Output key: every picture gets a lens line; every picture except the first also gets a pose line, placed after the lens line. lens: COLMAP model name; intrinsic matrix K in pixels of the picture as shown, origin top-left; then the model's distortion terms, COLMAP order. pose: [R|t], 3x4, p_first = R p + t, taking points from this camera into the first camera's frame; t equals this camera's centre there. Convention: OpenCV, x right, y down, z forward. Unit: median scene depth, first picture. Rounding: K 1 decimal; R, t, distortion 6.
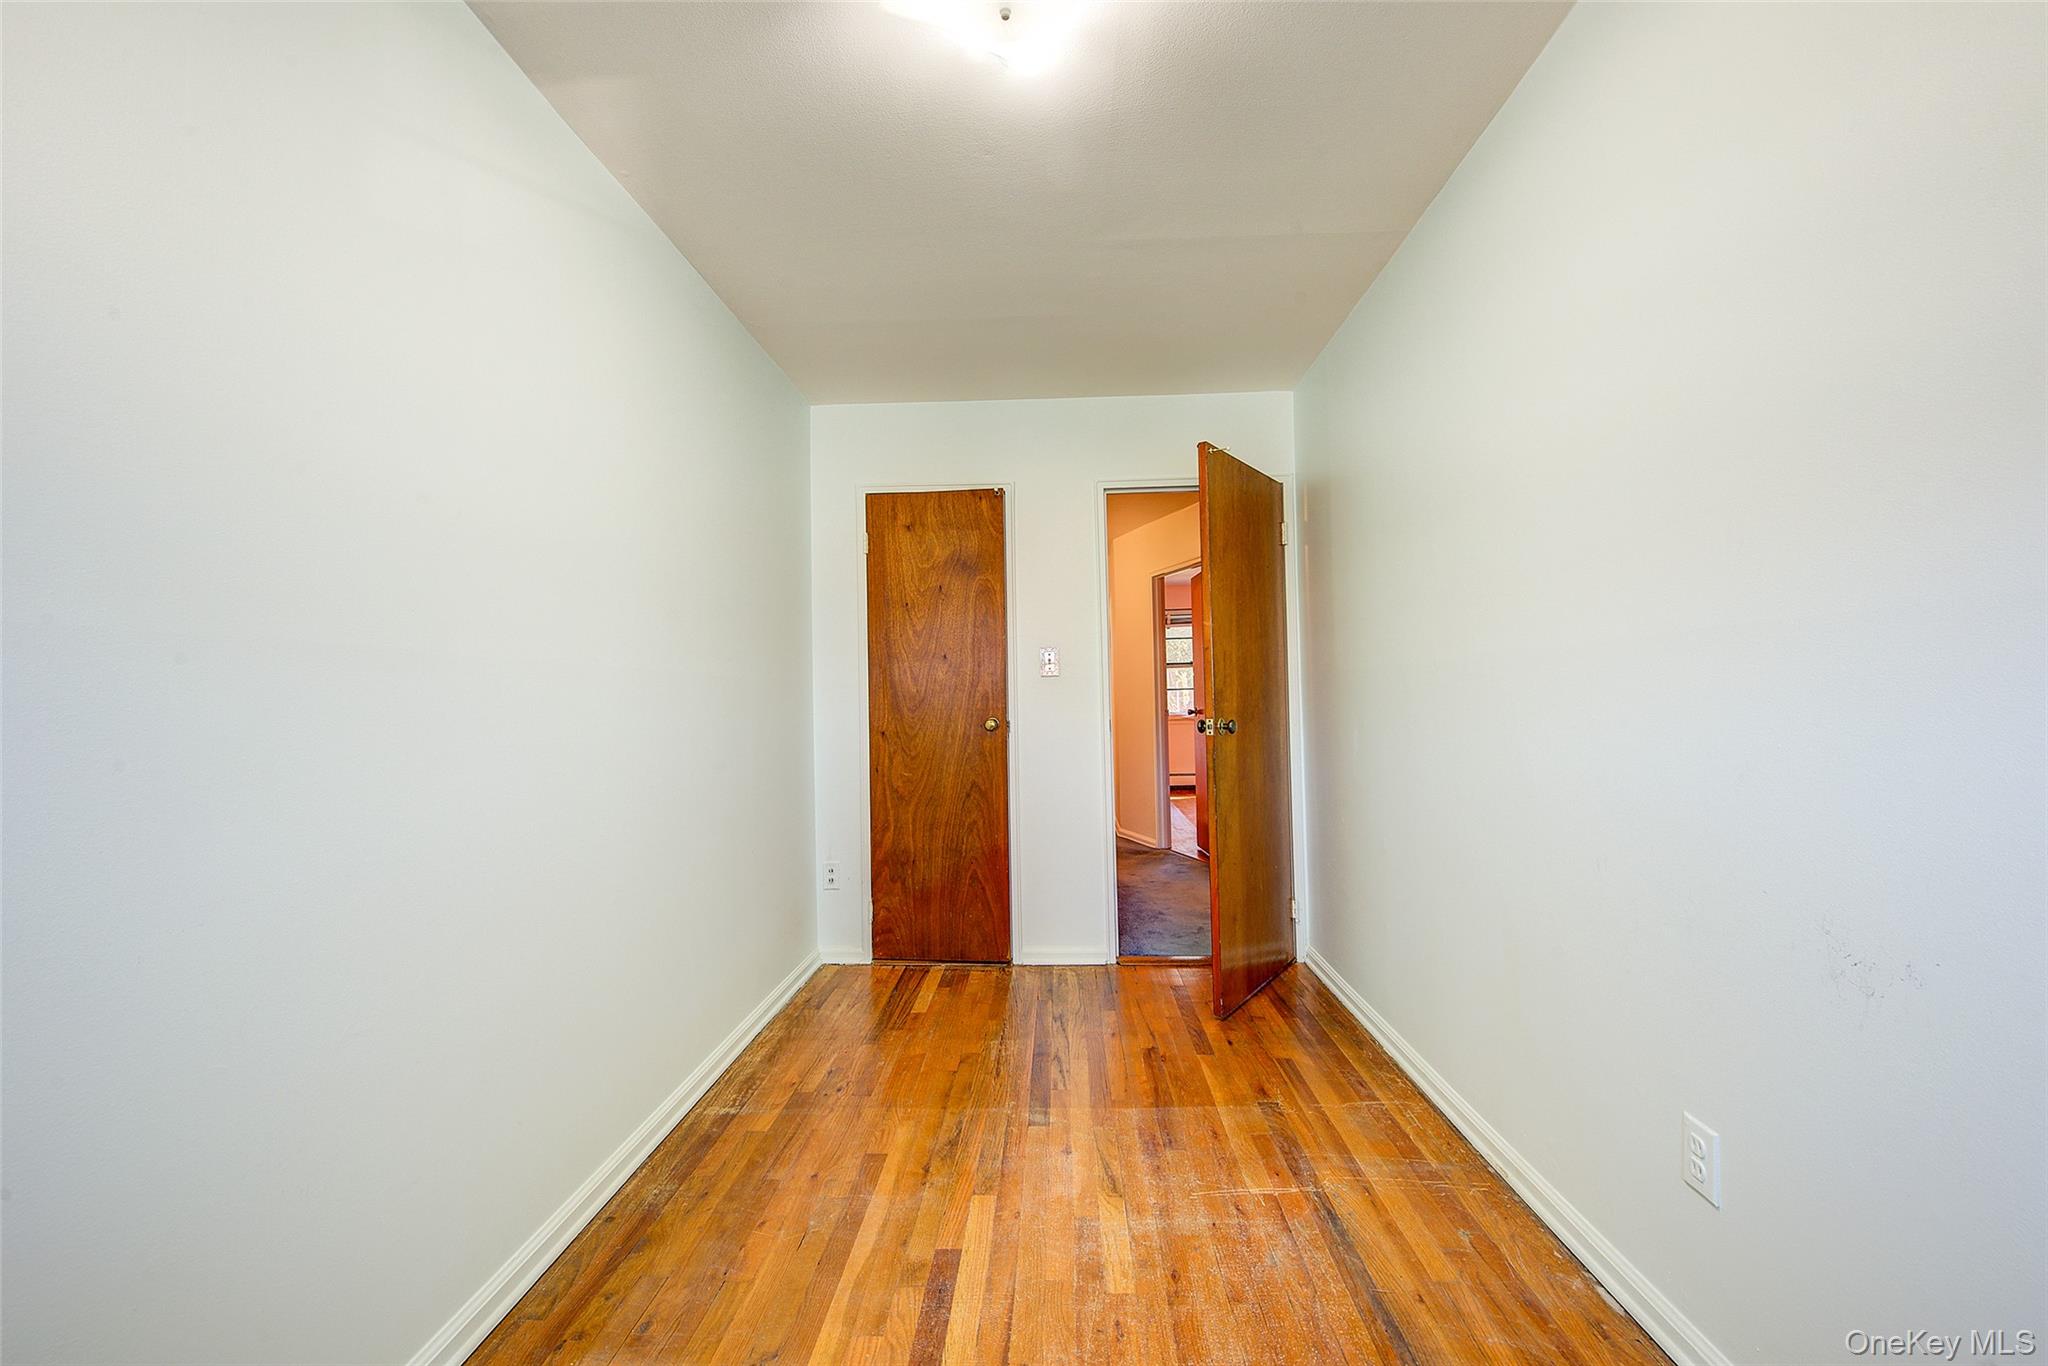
lens RADIAL K [[819.1, 0, 1033.1], [0, 819.1, 685.1], [0, 0, 1]] dist [0.007157, -0.005363]
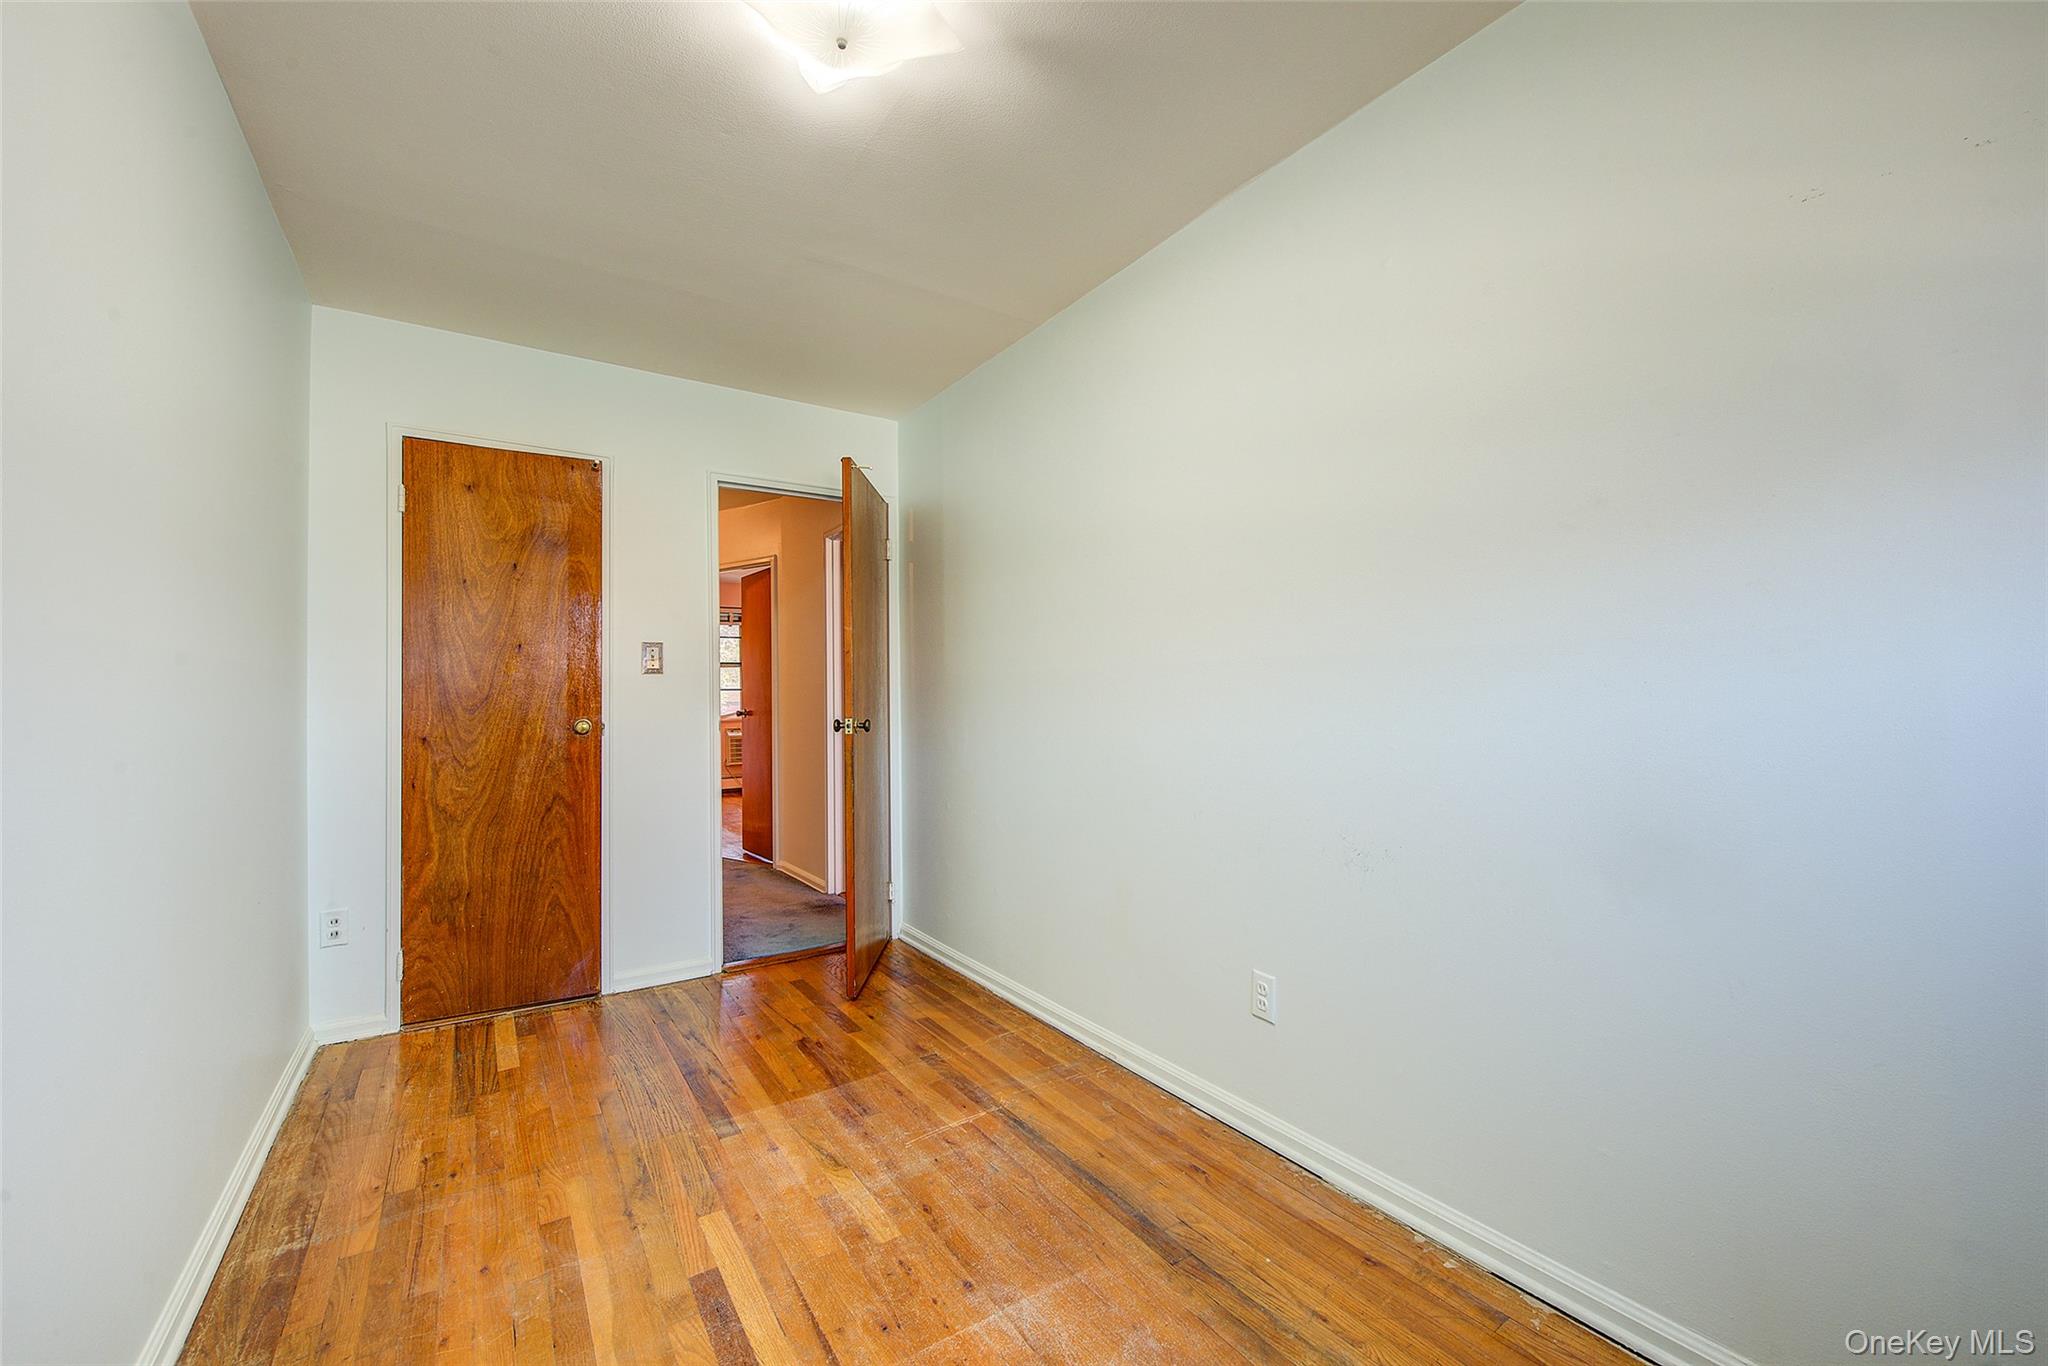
lens RADIAL K [[819.1, 0, 1033.1], [0, 819.1, 685.1], [0, 0, 1]] dist [0.007157, -0.005363]
pose [[0.805057, 0.018787, 0.592900, -0.196258], [-0.016792, 0.999820, -0.008880, 0.003463], [-0.592960, -0.002807, 0.805227, 0.003235]]
